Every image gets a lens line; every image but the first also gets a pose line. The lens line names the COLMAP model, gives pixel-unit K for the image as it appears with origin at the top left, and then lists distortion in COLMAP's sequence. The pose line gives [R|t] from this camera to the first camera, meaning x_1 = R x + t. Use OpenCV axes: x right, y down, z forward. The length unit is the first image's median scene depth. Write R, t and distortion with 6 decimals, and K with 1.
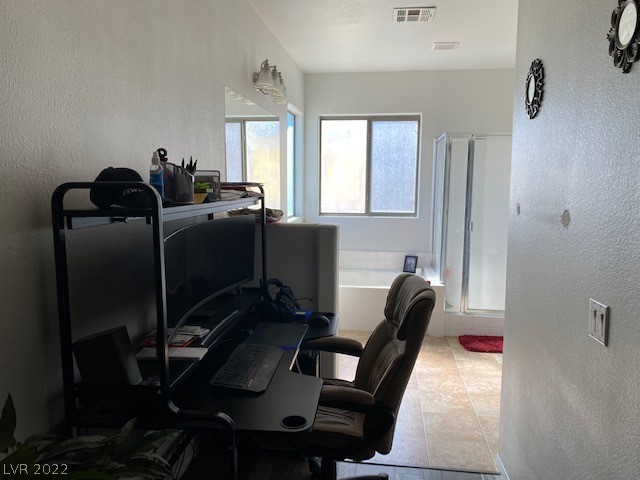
lens RADIAL K [[489.7, 0, 319.8], [0, 489.7, 240.3], [0, 0, 1]] dist [0.044612, -0.051518]
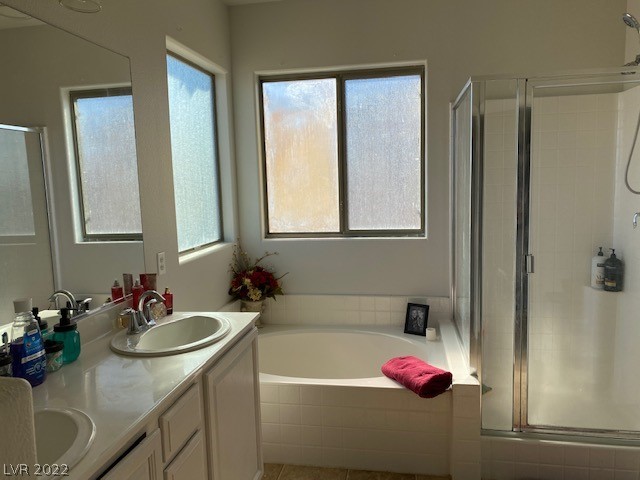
lens RADIAL K [[489.7, 0, 321.1], [0, 489.7, 228.3], [0, 0, 1]] dist [0.044612, -0.051518]
pose [[0.998770, -0.032816, -0.037164, 0.096080], [0.032086, 0.999284, -0.020068, -0.050596], [0.037796, 0.018851, 0.999108, 0.407401]]
